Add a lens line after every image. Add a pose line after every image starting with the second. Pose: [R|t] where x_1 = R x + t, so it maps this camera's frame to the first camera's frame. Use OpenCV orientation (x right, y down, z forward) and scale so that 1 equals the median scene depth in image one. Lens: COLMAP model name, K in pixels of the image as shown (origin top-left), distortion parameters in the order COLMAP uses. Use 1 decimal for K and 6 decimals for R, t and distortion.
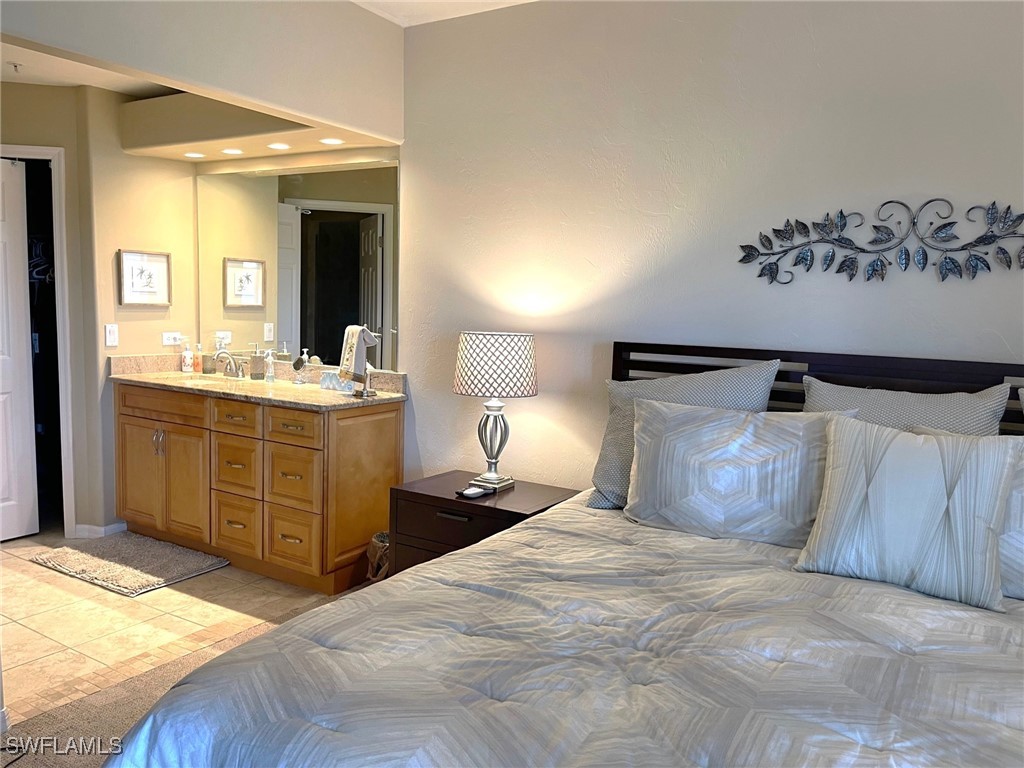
lens RADIAL K [[772.5, 0, 512.0], [0, 772.5, 384.0], [0, 0, 1]] dist [0.100143, -0.132025]
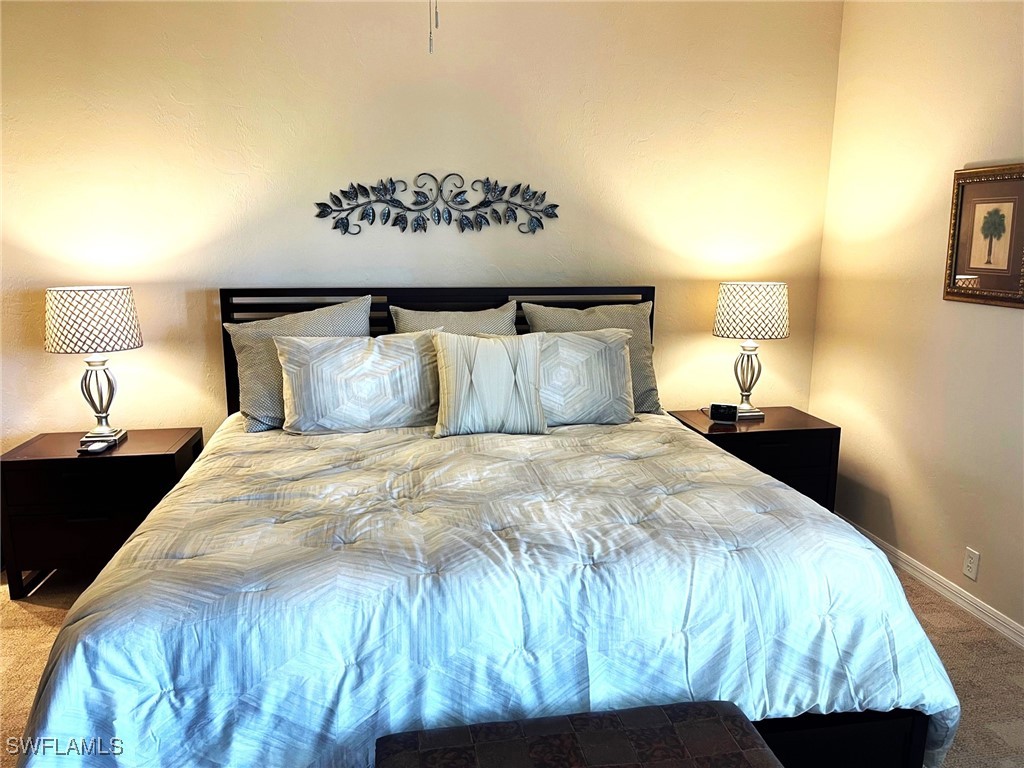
lens RADIAL K [[772.5, 0, 512.0], [0, 772.5, 384.0], [0, 0, 1]] dist [0.100143, -0.132025]
pose [[0.756847, -0.152202, 0.635623, -0.337402], [0.090993, 0.987574, 0.128132, -0.029696], [-0.647227, -0.039139, 0.761292, -0.159669]]
